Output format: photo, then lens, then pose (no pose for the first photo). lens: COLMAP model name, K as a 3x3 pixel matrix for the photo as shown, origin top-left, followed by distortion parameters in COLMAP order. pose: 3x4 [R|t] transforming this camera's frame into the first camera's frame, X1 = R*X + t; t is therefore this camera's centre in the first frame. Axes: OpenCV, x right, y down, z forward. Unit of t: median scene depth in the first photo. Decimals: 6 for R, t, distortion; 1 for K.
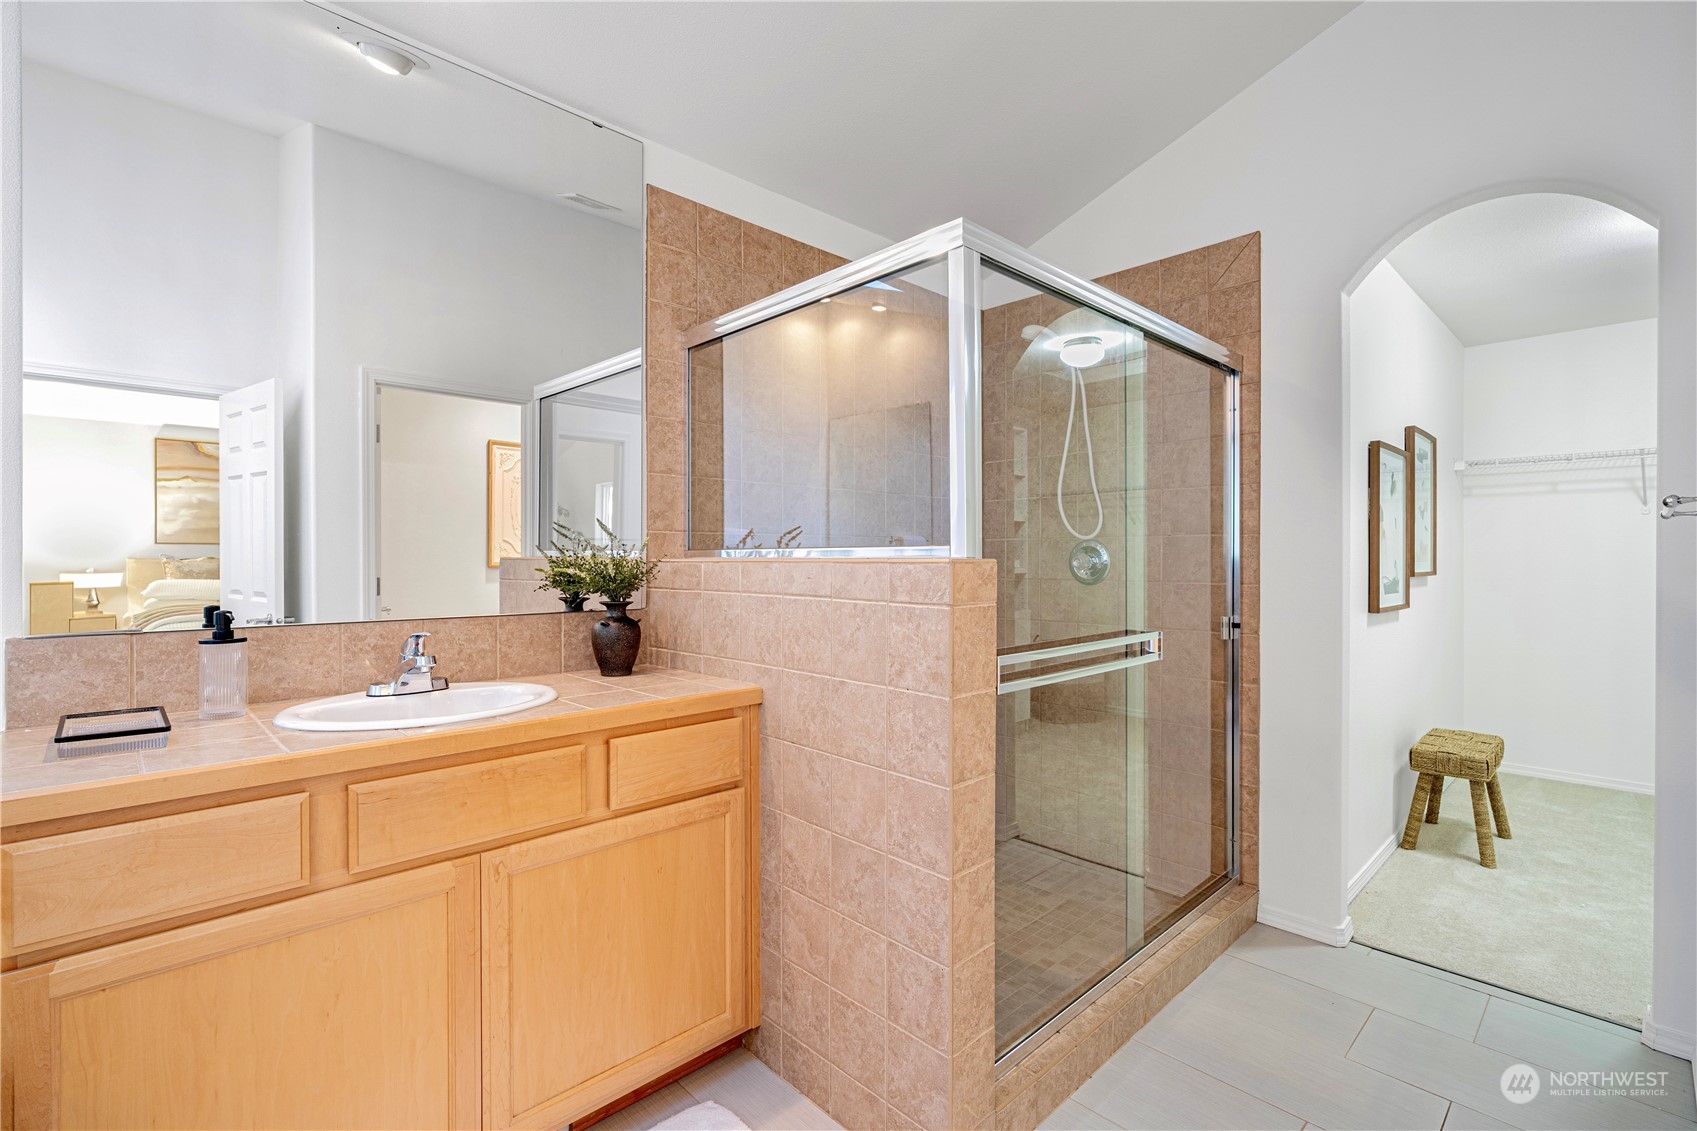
lens RADIAL K [[767.1, 0, 855.1], [0, 767.1, 562.9], [0, 0, 1]] dist [-0.002971, 0.000497]
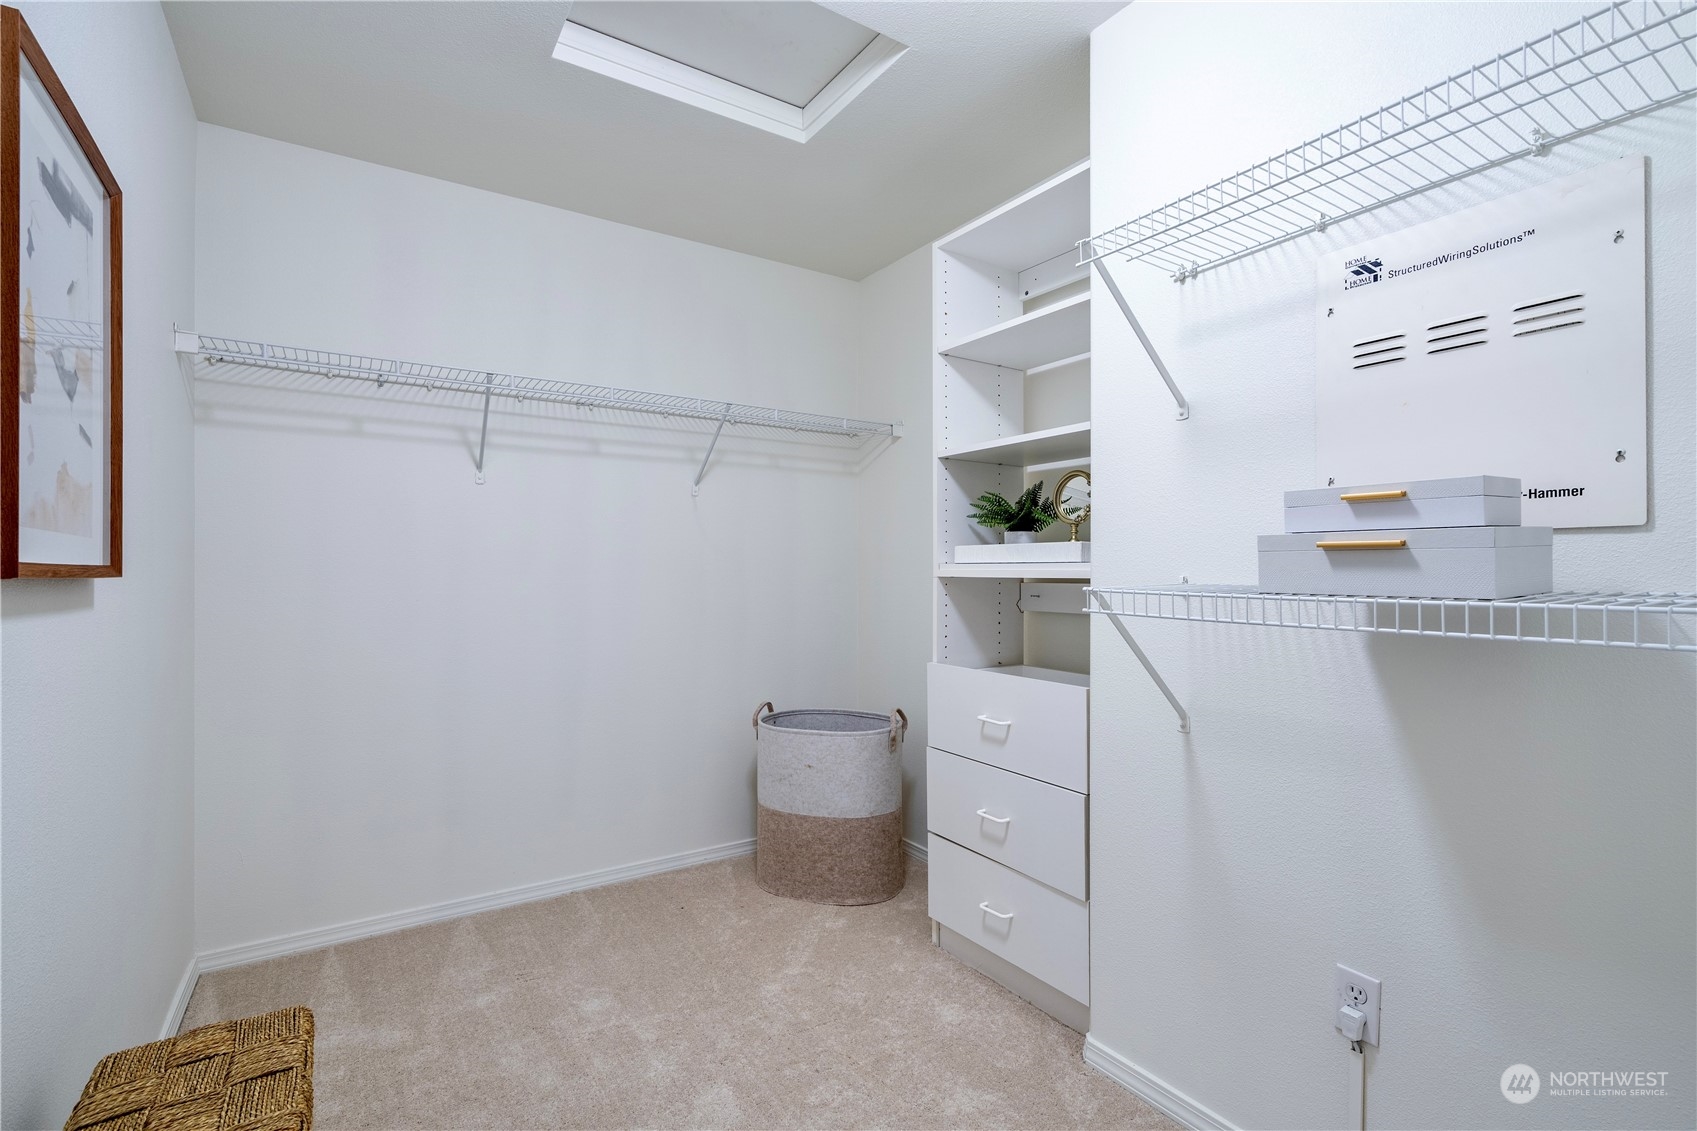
lens RADIAL K [[772.8, 0, 848.5], [0, 772.8, 565.5], [0, 0, 1]] dist [0.000475, 0.000279]
pose [[0.183915, 0.007876, 0.982911, 0.189885], [0.005844, 0.999941, -0.009106, 0.006368], [-0.982925, 0.007419, 0.183858, 0.245369]]
